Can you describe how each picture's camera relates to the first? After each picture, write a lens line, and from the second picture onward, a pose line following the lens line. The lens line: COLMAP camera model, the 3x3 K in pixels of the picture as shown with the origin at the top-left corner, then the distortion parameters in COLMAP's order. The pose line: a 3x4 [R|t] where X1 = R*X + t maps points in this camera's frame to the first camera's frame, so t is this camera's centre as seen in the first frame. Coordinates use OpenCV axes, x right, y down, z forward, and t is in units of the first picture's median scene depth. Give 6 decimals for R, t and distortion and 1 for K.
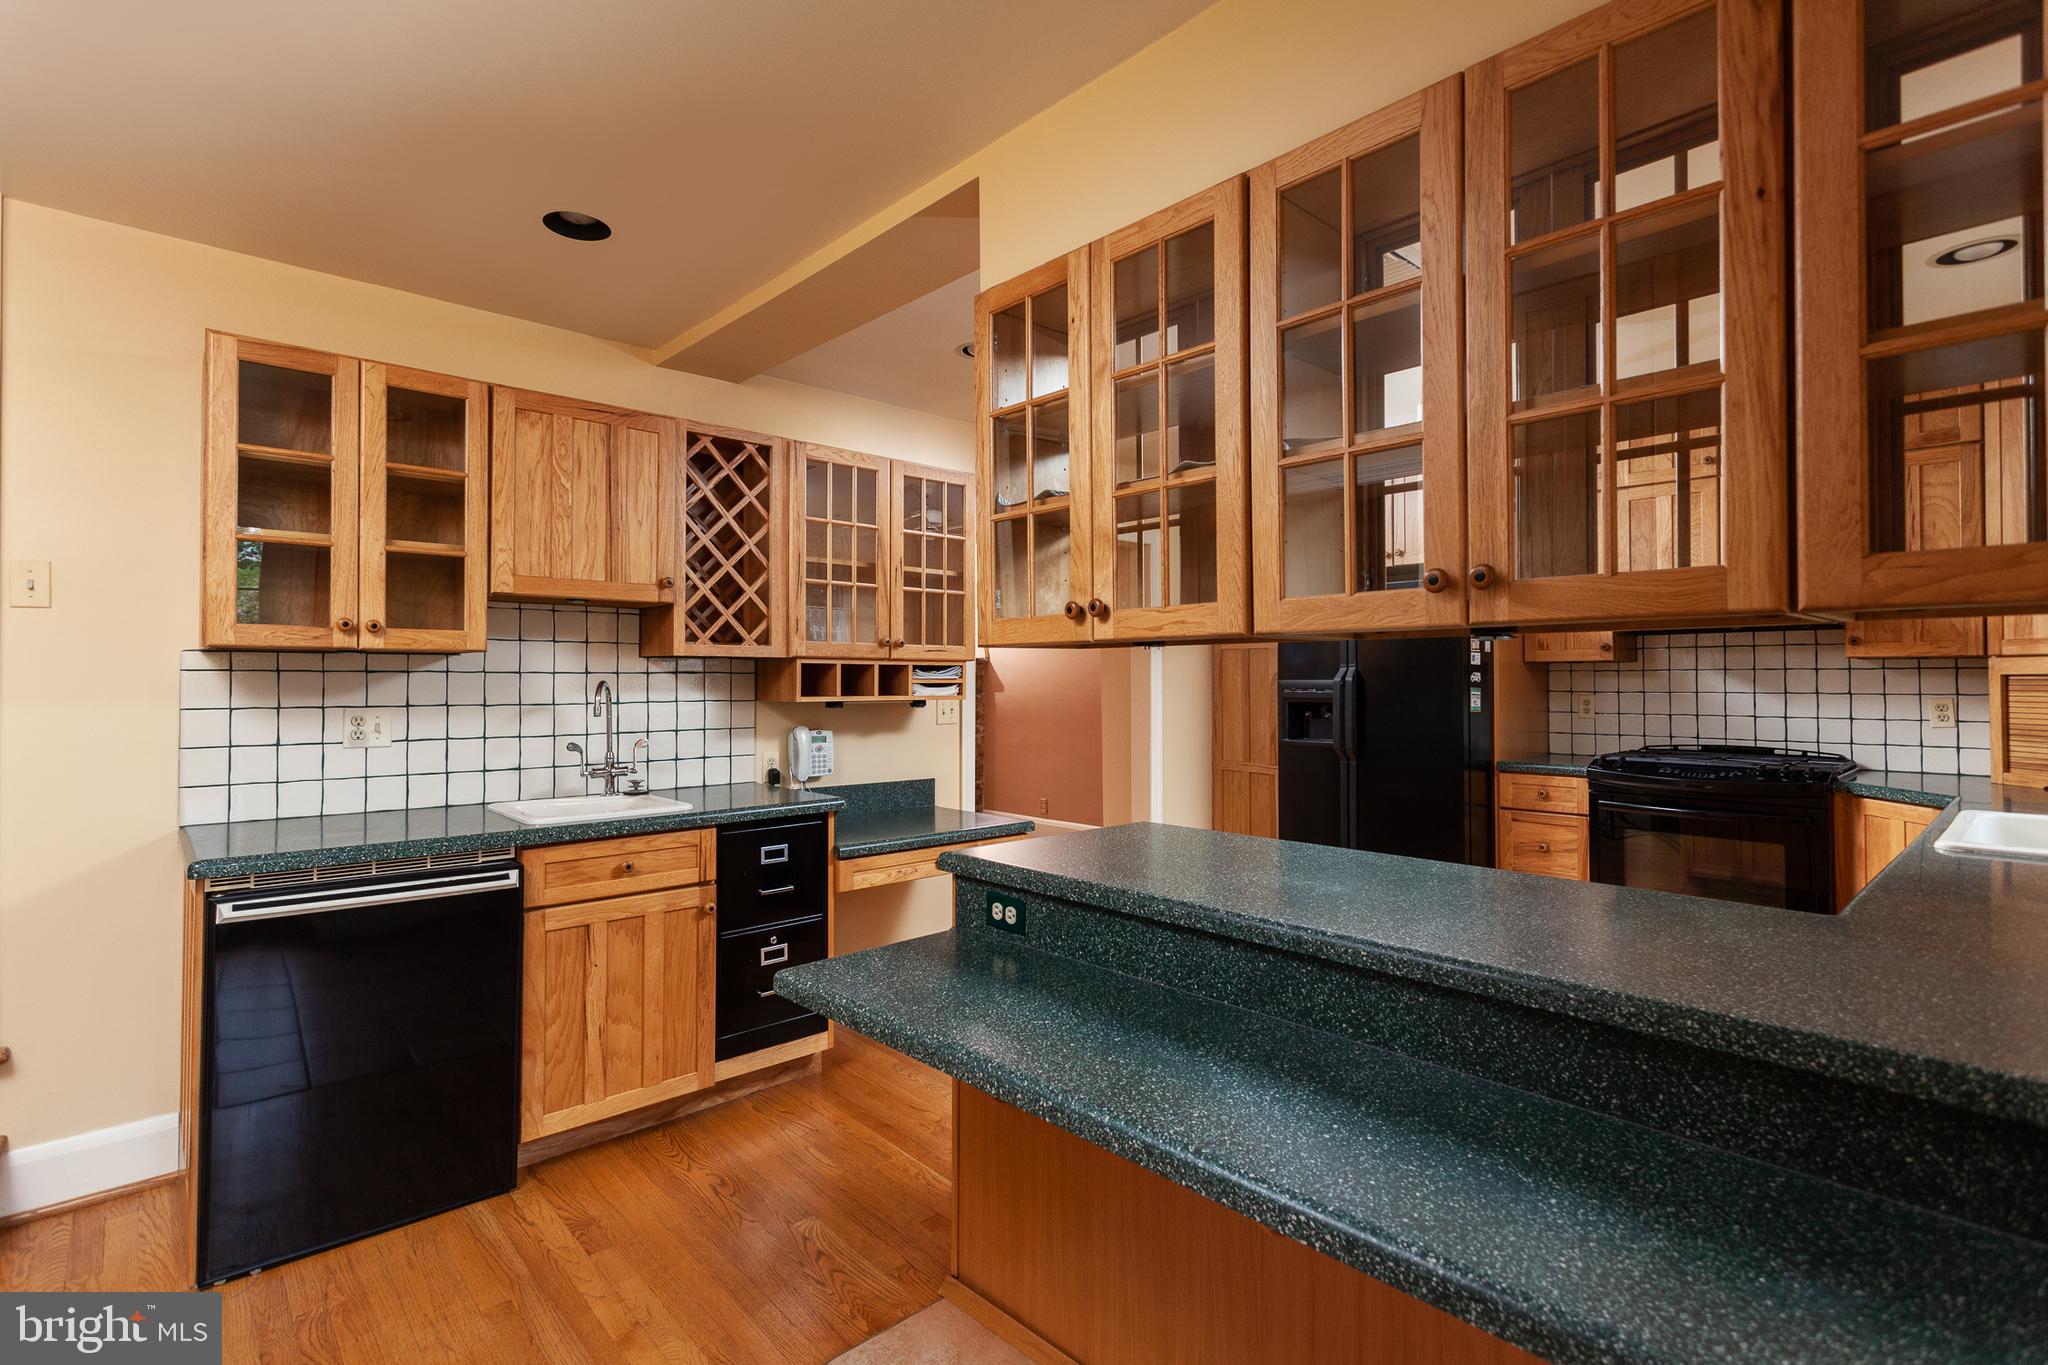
lens RADIAL K [[971.4, 0, 1017.3], [0, 971.4, 675.9], [0, 0, 1]] dist [0.004424, 0.000312]
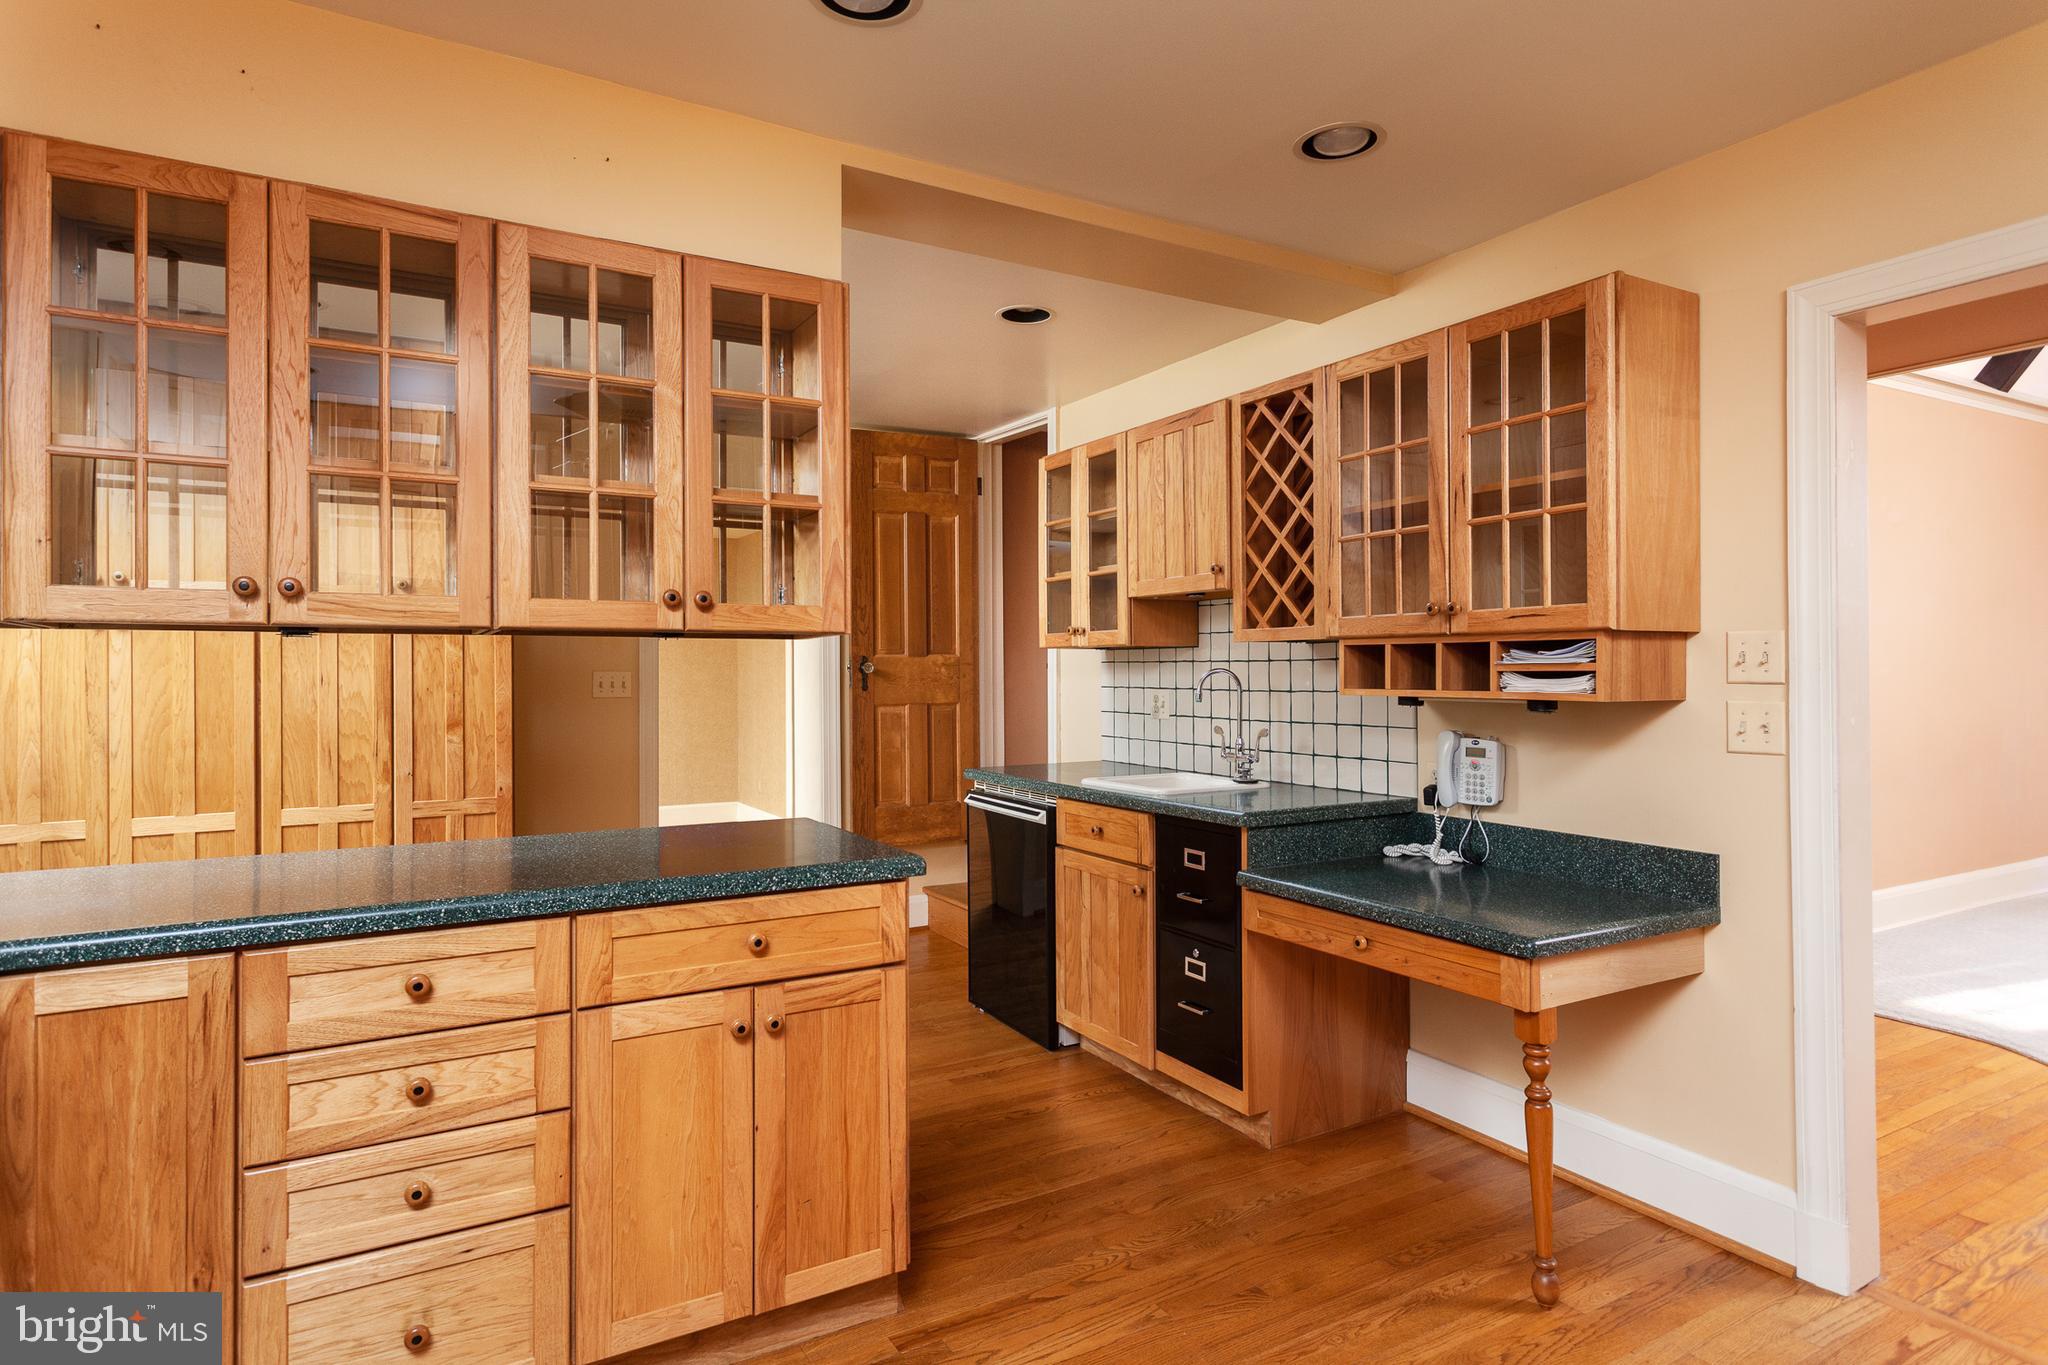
lens RADIAL K [[1089.8, 0, 1021.9], [0, 1089.8, 668.3], [0, 0, 1]] dist [-0.000635, 0.001174]
pose [[-0.215186, -0.001912, -0.976571, 0.713372], [0.006595, 0.999972, -0.003411, 0.006839], [0.976551, -0.007175, -0.215167, 0.974015]]
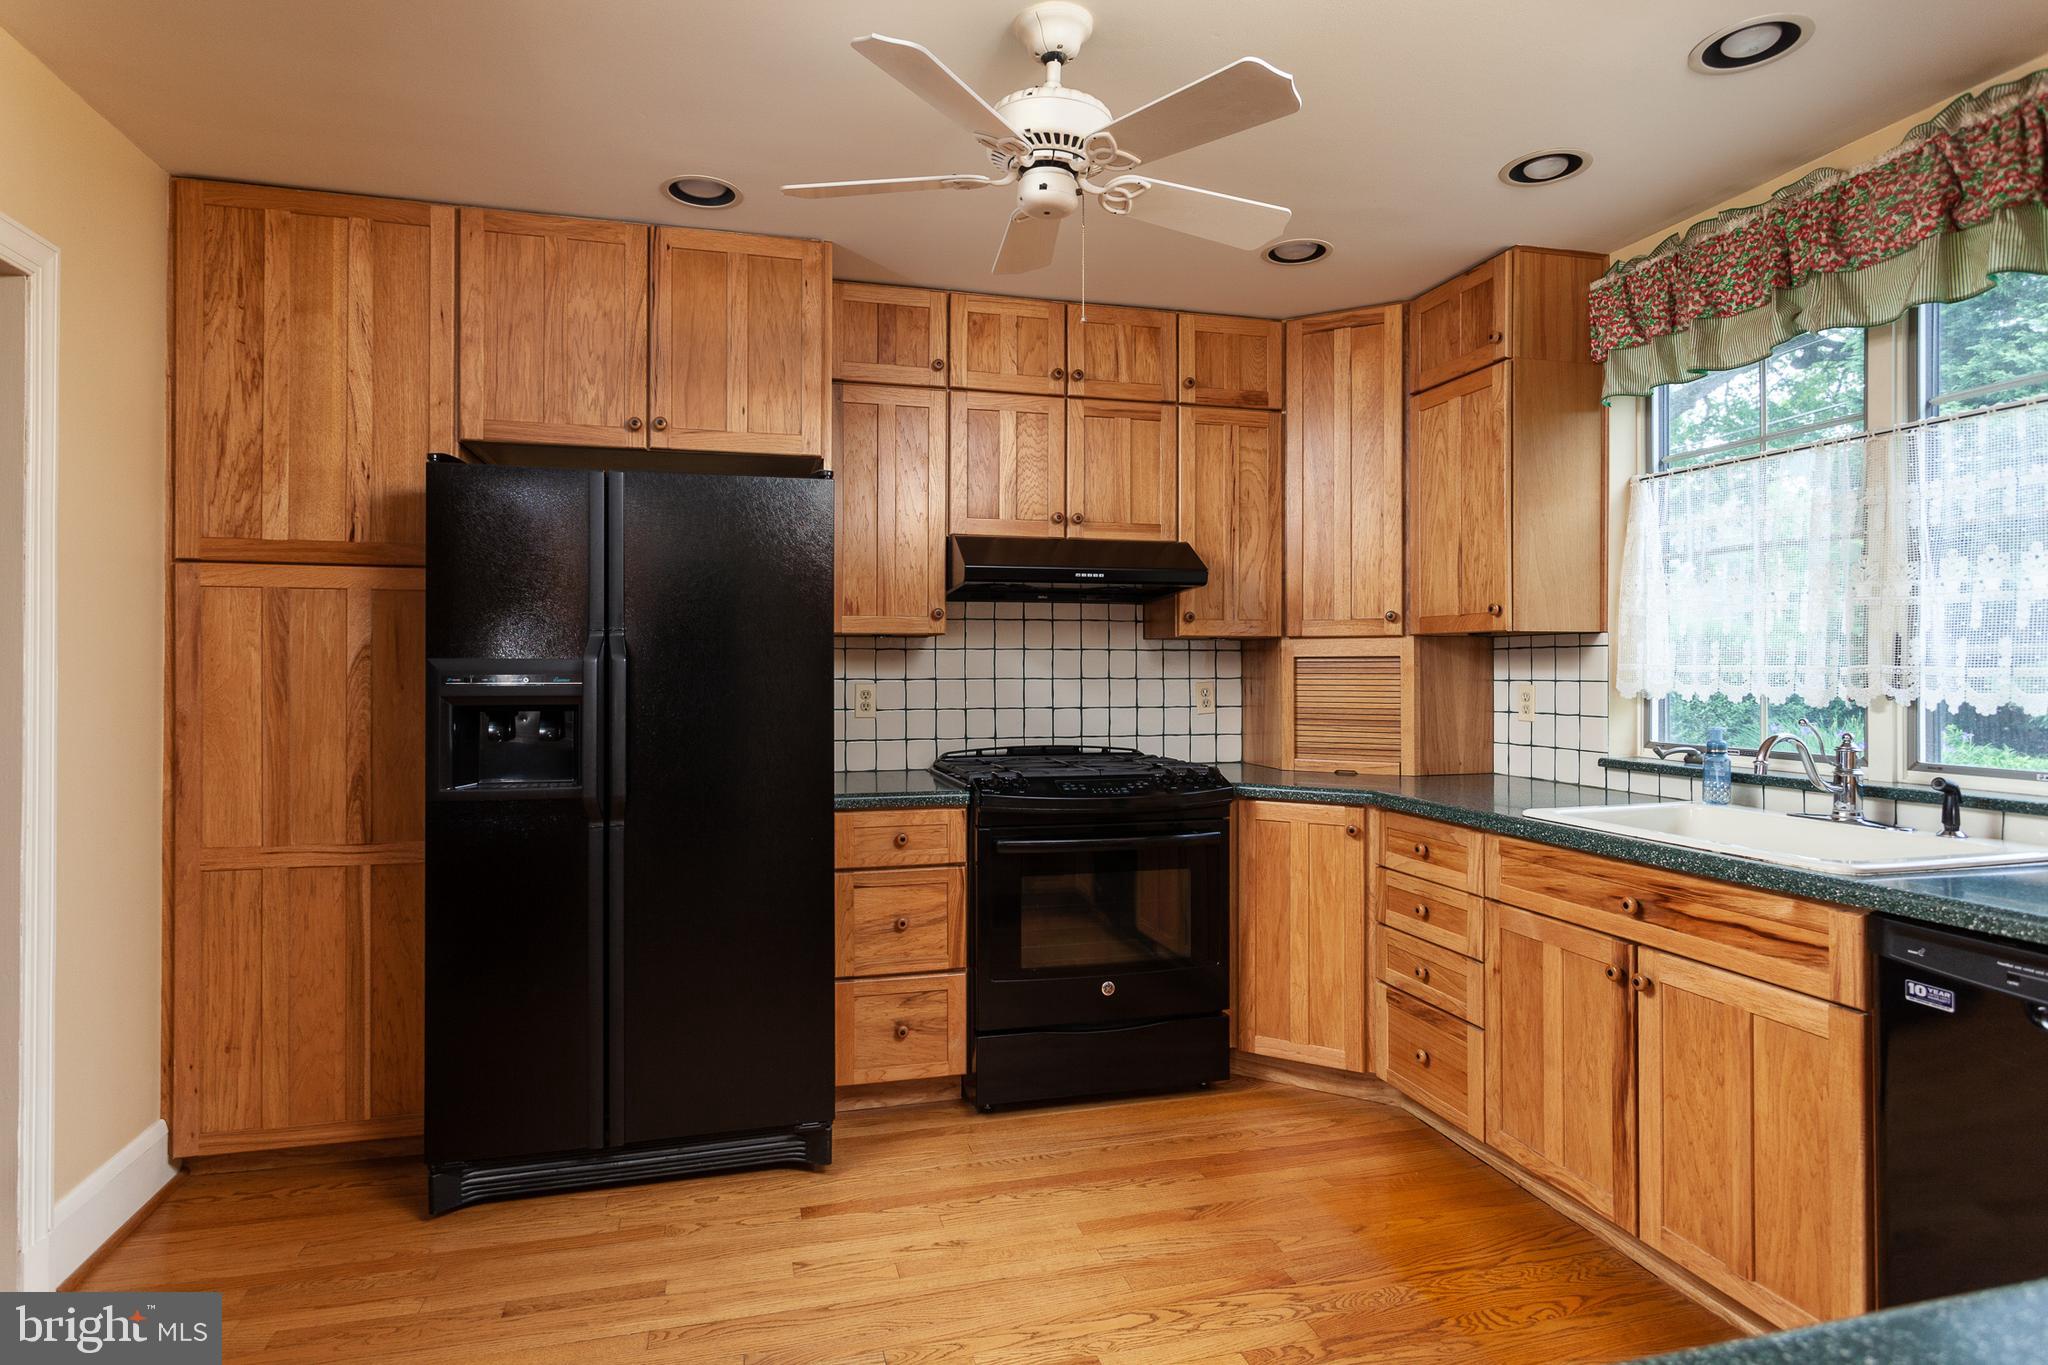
lens RADIAL K [[1089.8, 0, 1009.2], [0, 1089.8, 670.3], [0, 0, 1]] dist [-0.000635, 0.001174]
pose [[0.454596, 0.000557, 0.890698, -0.081711], [-0.003979, 0.999991, 0.001406, 0.011865], [-0.890689, -0.004183, 0.454594, 0.785468]]
